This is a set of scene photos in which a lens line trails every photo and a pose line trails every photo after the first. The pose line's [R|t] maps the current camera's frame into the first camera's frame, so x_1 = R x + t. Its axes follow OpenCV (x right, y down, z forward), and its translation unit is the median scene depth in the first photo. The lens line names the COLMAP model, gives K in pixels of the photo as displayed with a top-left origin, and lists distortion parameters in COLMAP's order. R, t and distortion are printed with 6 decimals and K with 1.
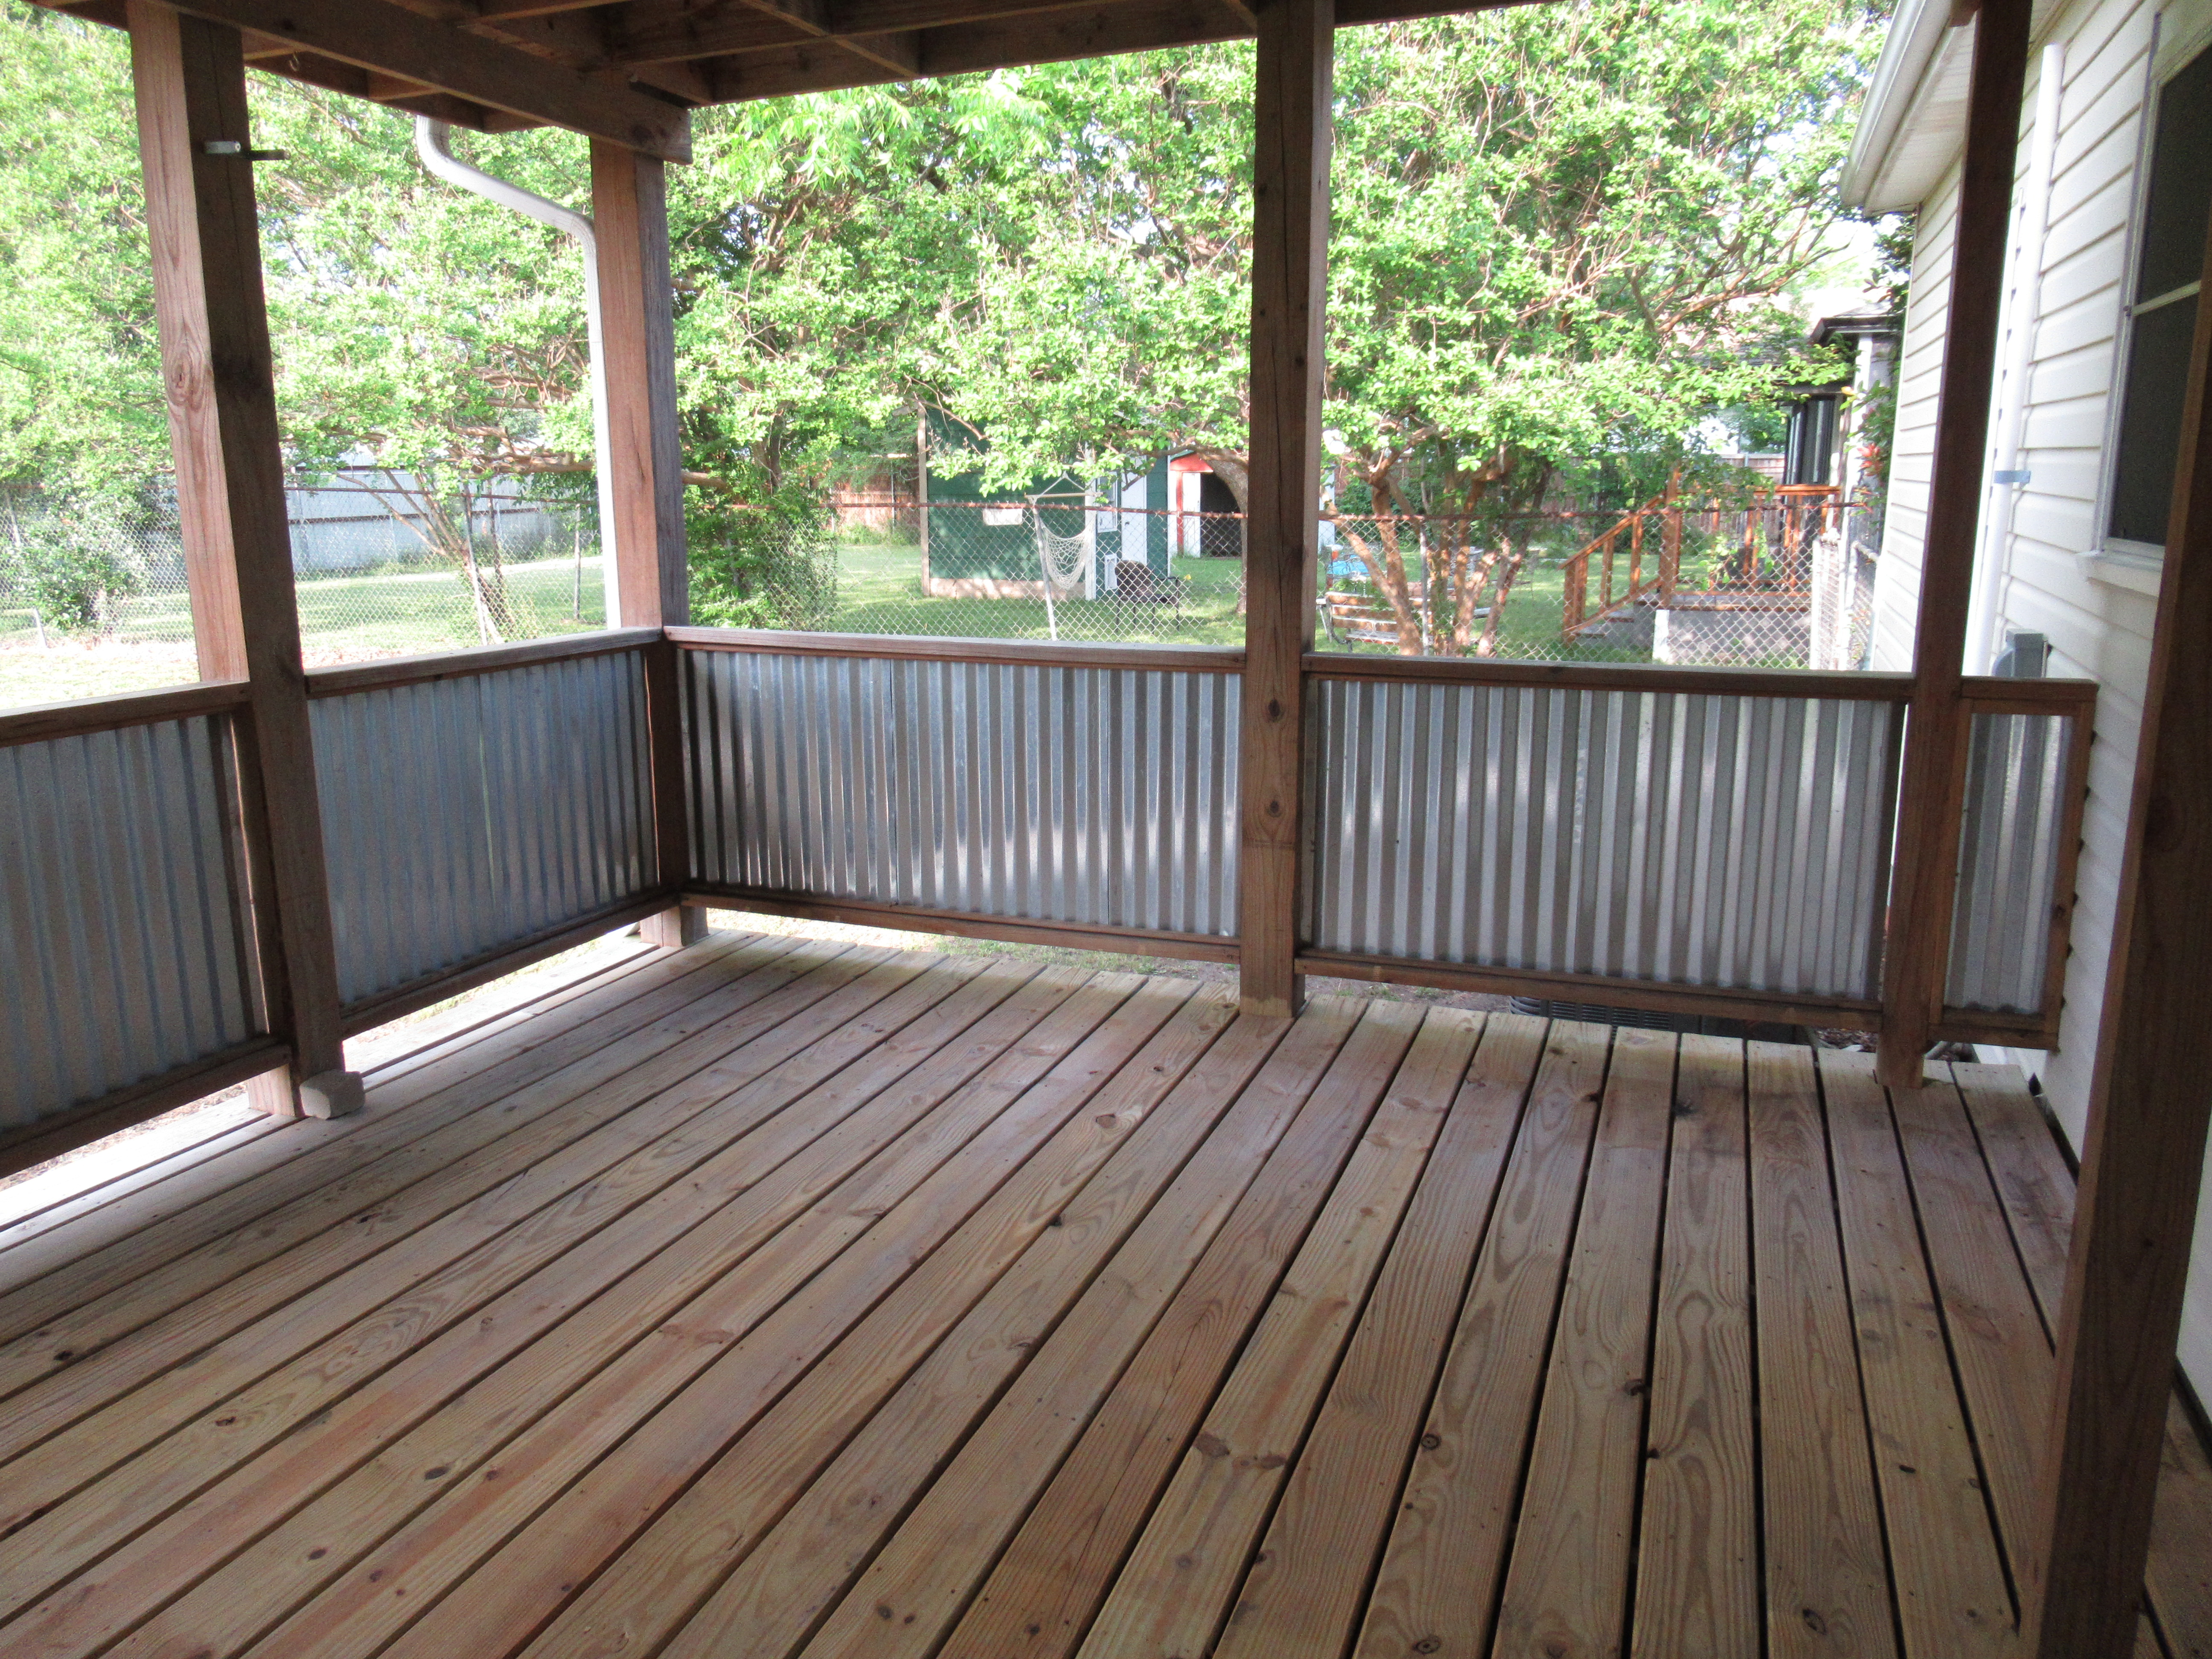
lens RADIAL K [[1624.4, 0, 1109.6], [0, 1624.4, 823.1], [0, 0, 1]] dist [-0.011460, 0.003695]
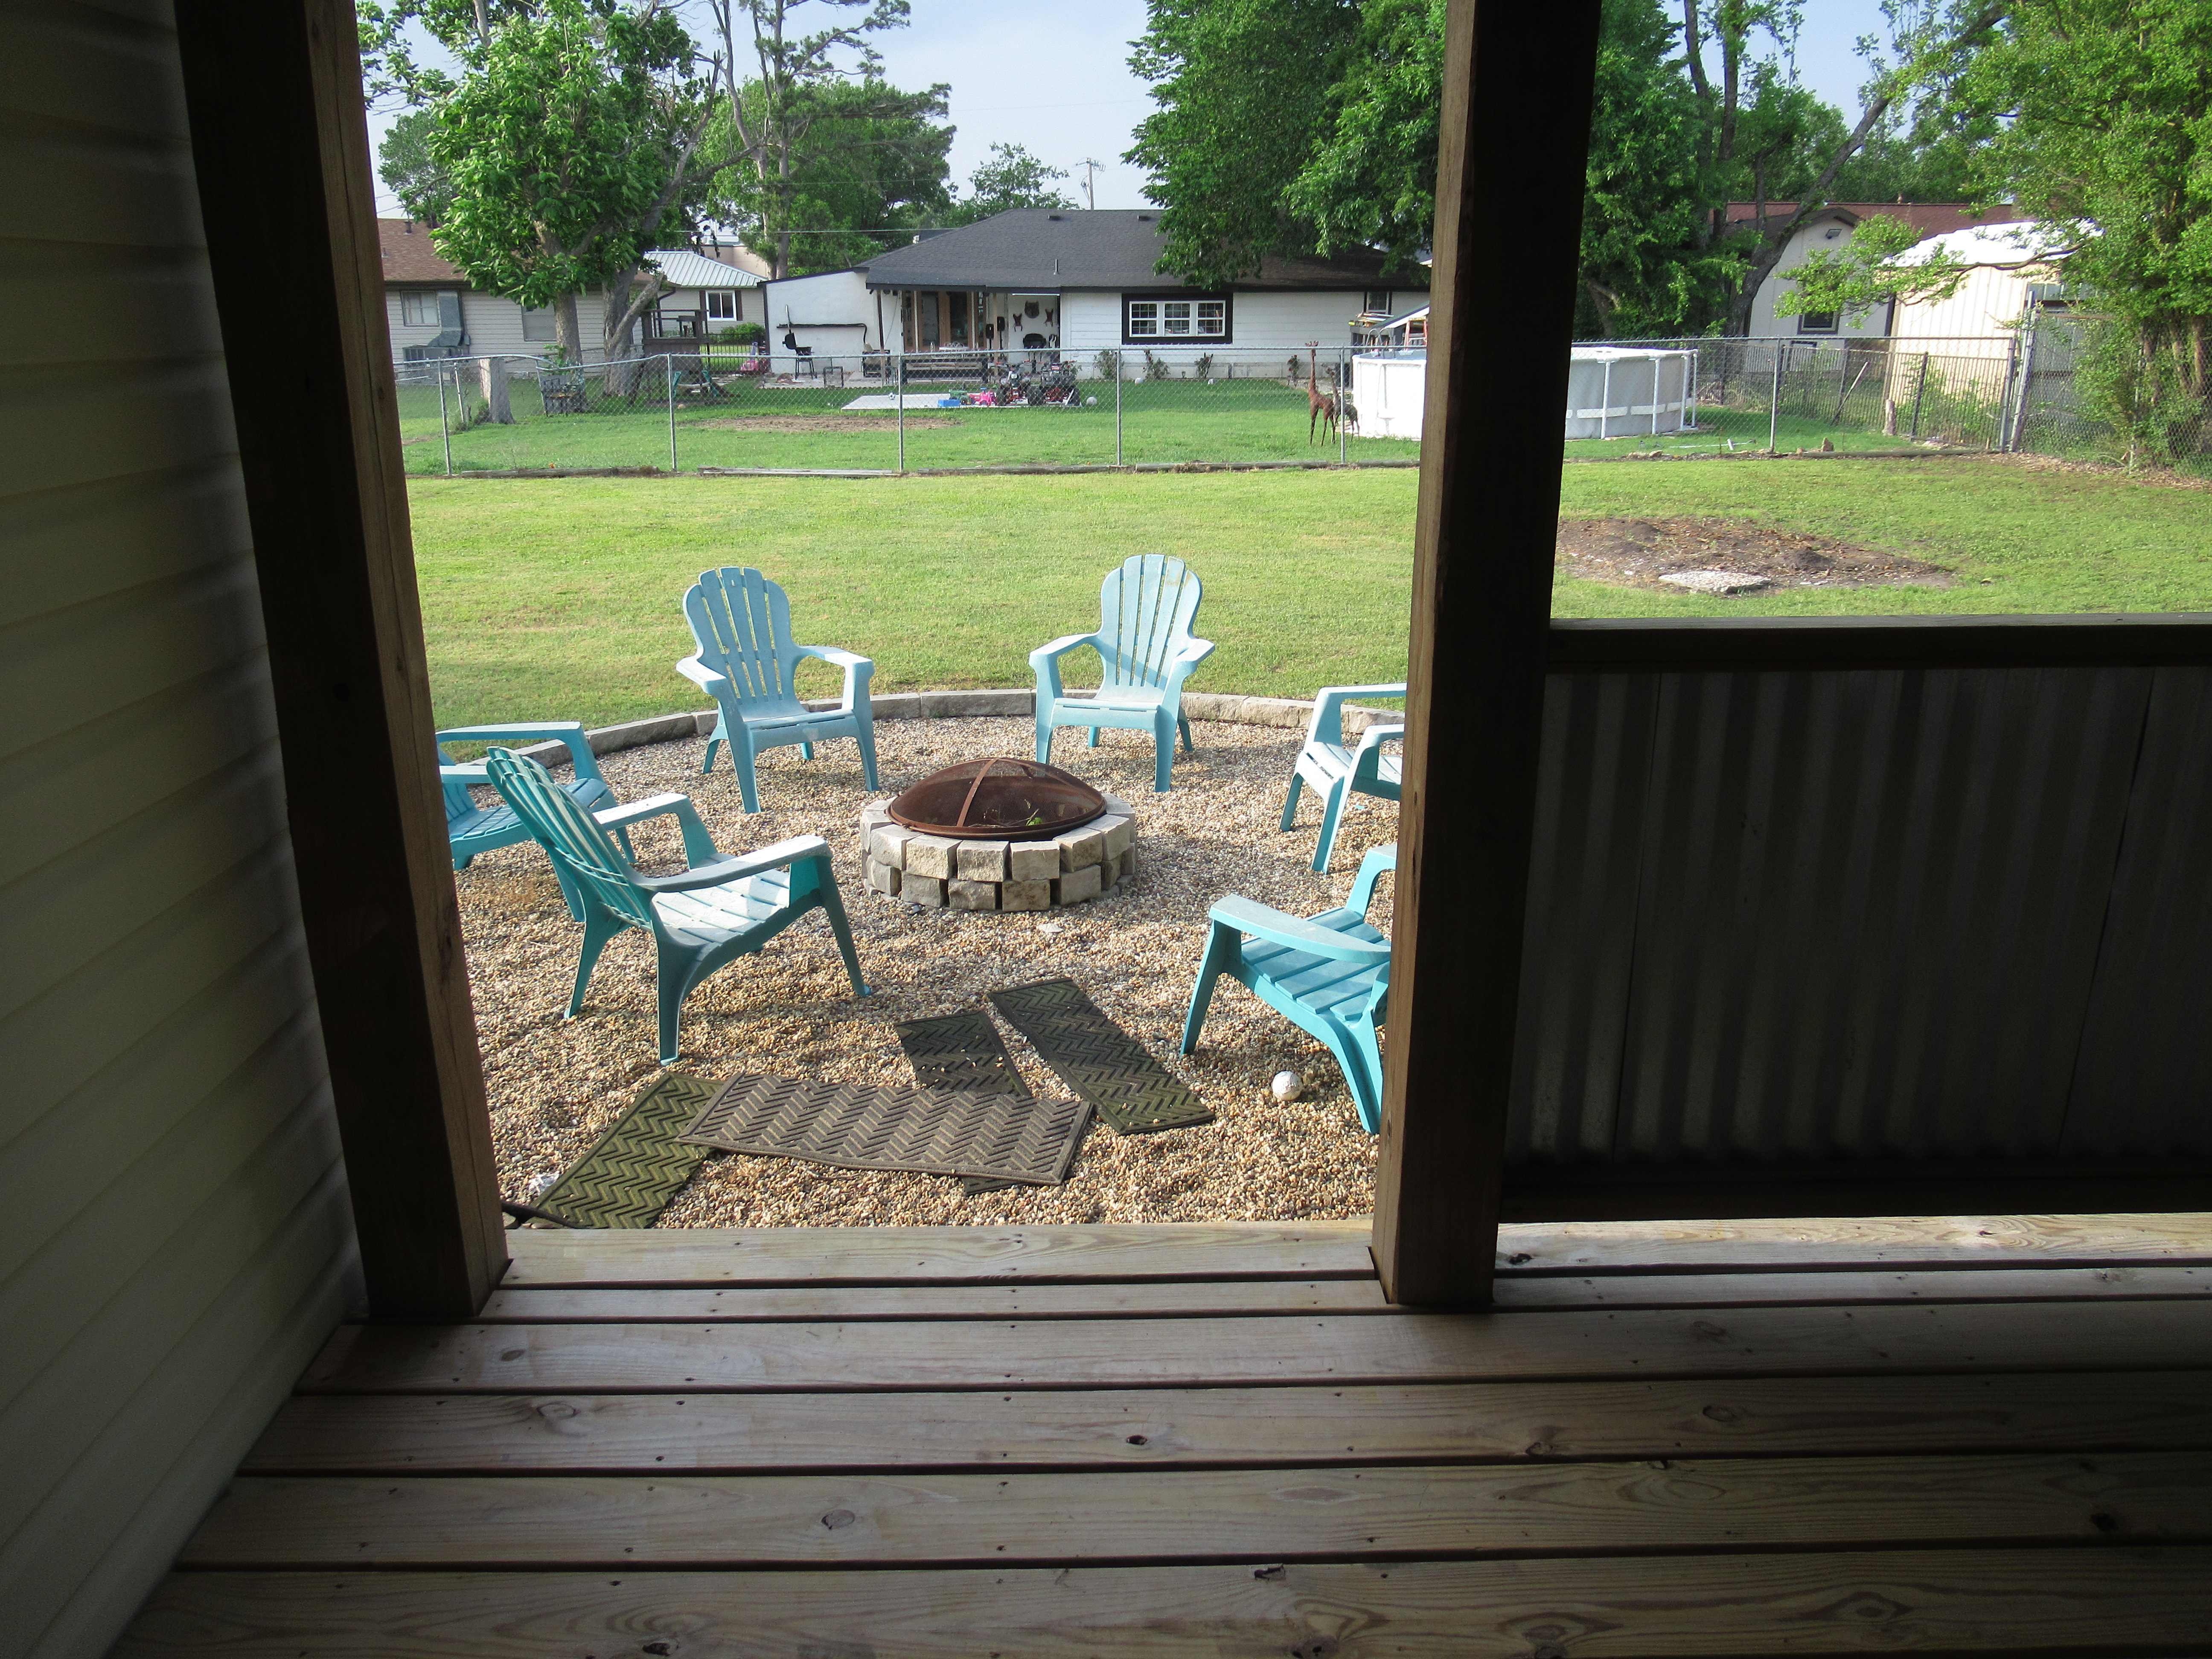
lens RADIAL K [[1624.4, 0, 1112.0], [0, 1624.4, 831.3], [0, 0, 1]] dist [-0.011460, 0.003695]
pose [[0.365419, 0.278654, -0.888156, -0.144789], [-0.186648, 0.956698, 0.223364, -0.027344], [0.911938, 0.084151, 0.401606, 0.158680]]
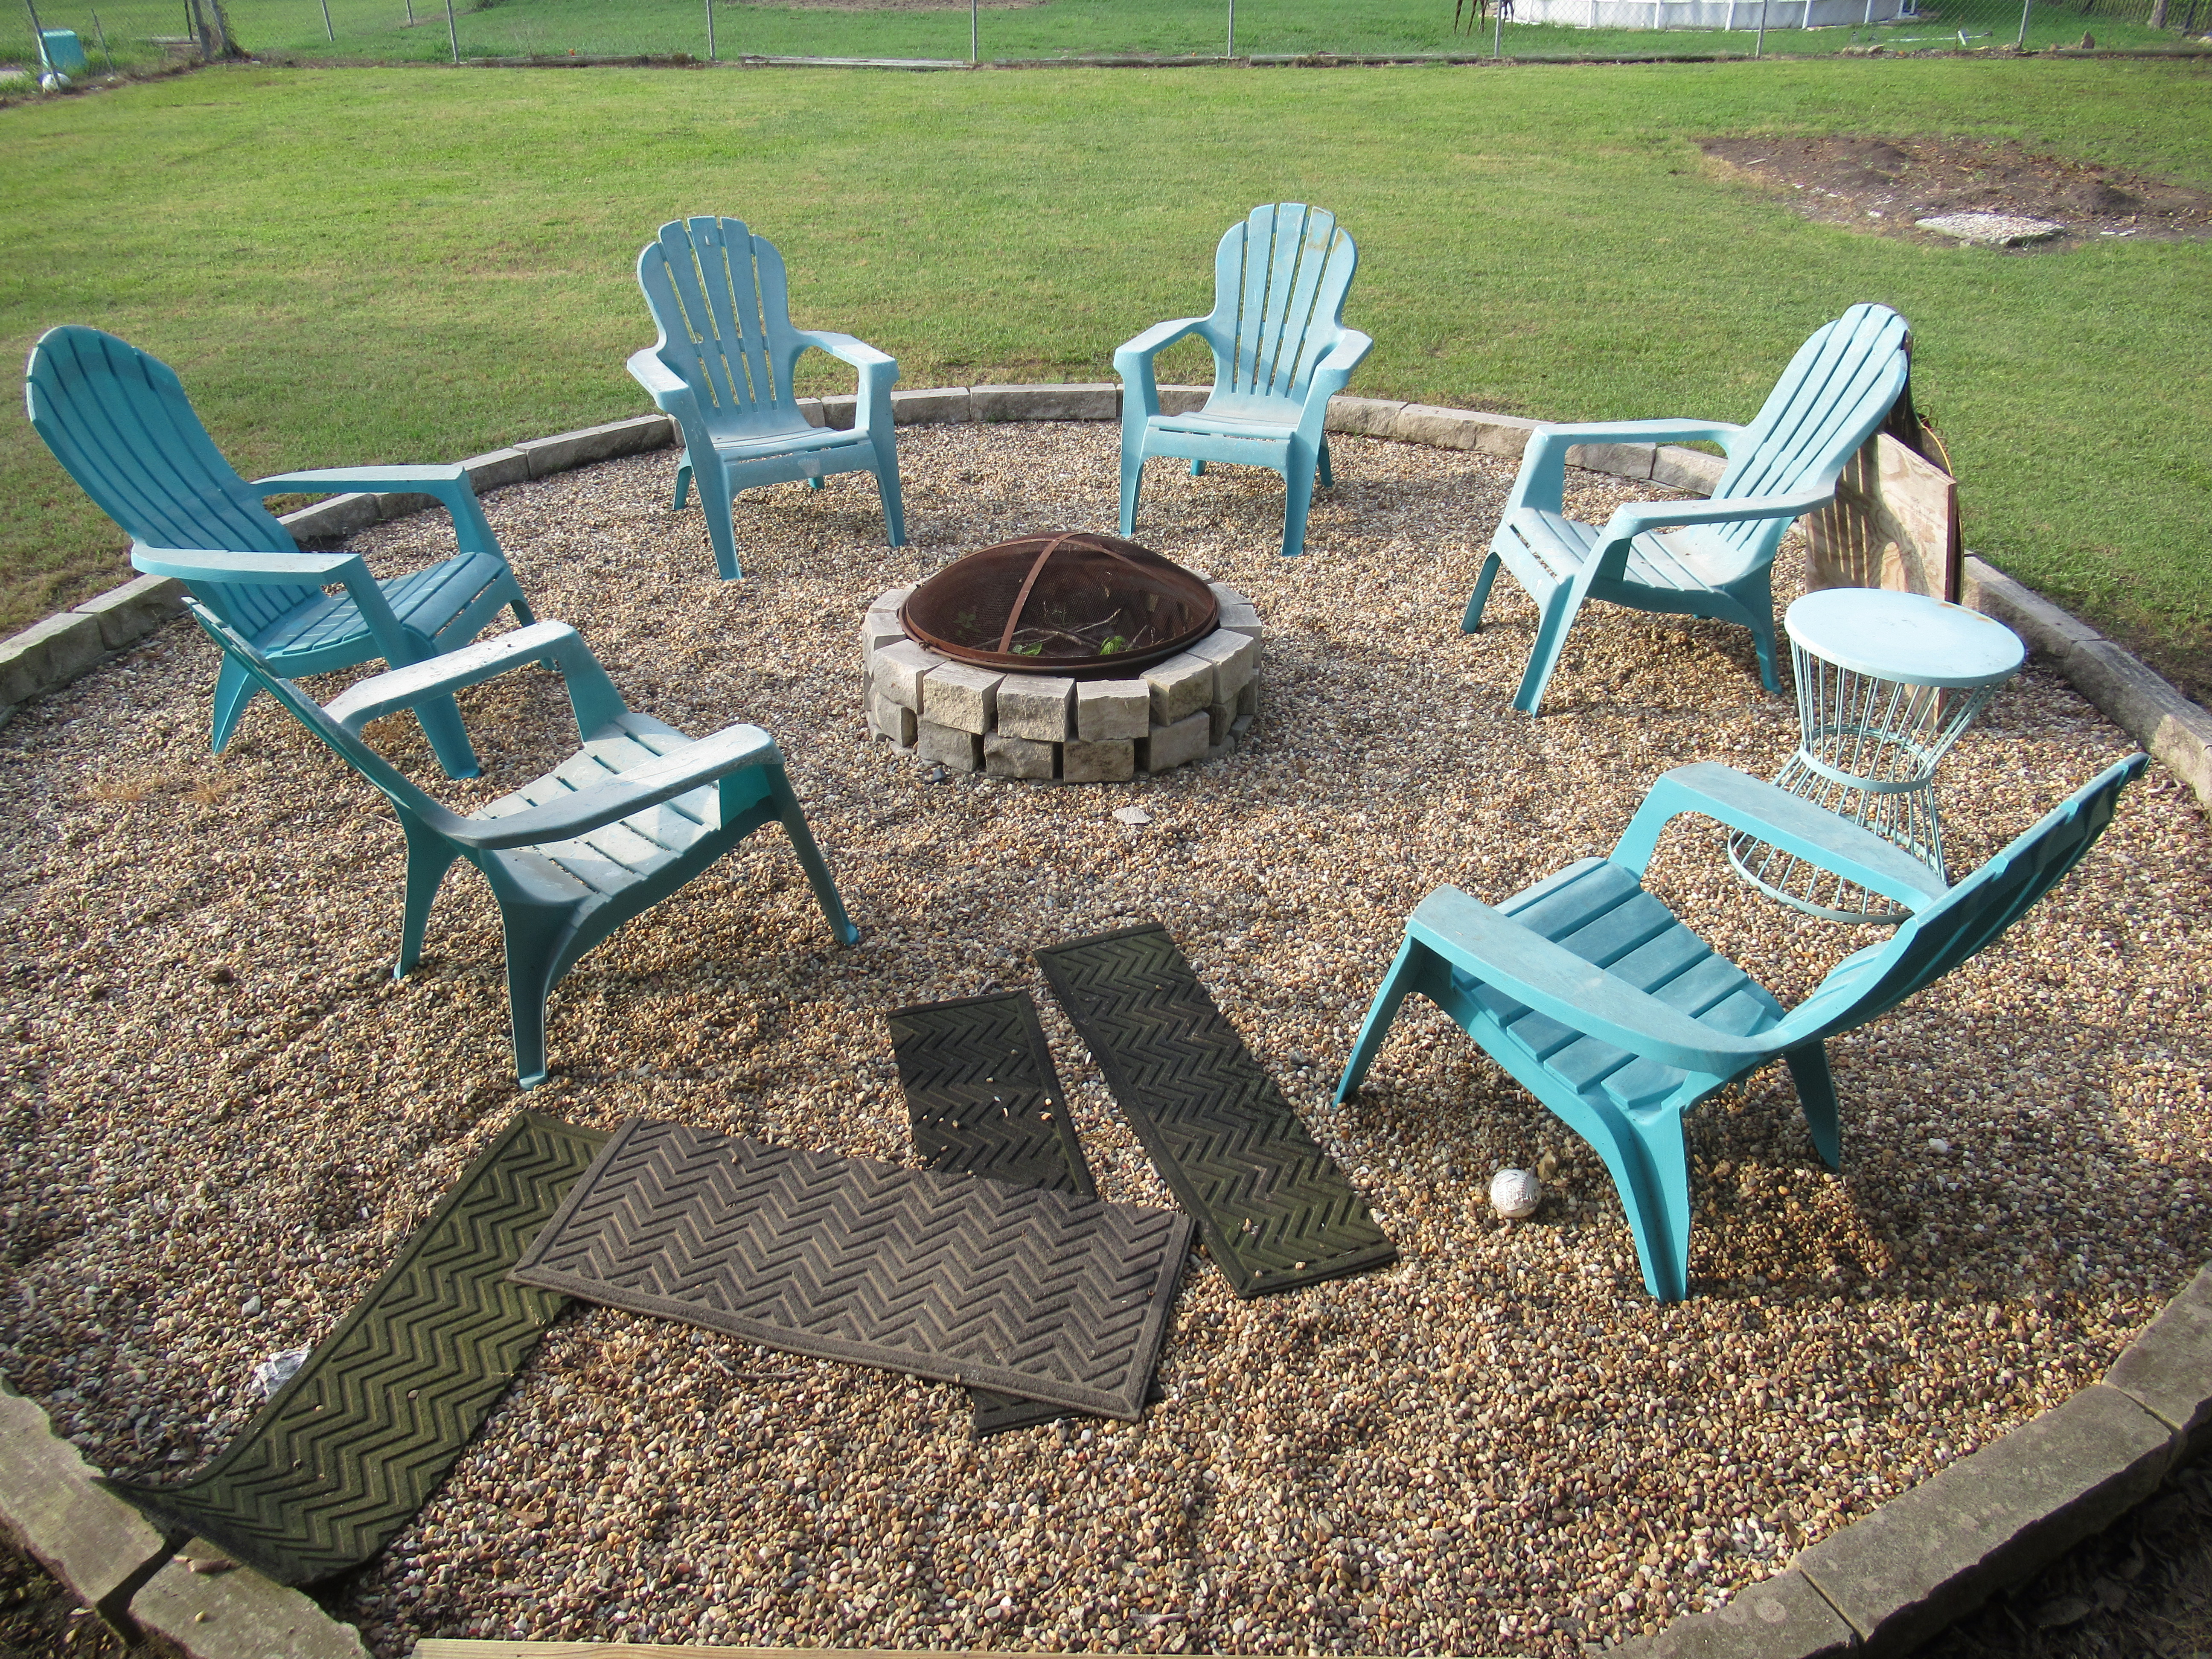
lens RADIAL K [[1624.4, 0, 1103.8], [0, 1624.4, 816.6], [0, 0, 1]] dist [-0.011460, 0.003695]
pose [[0.307102, 0.476501, -0.823793, -0.538187], [-0.193917, 0.878794, 0.436024, -0.032102], [0.931710, 0.025843, 0.362281, 0.295830]]
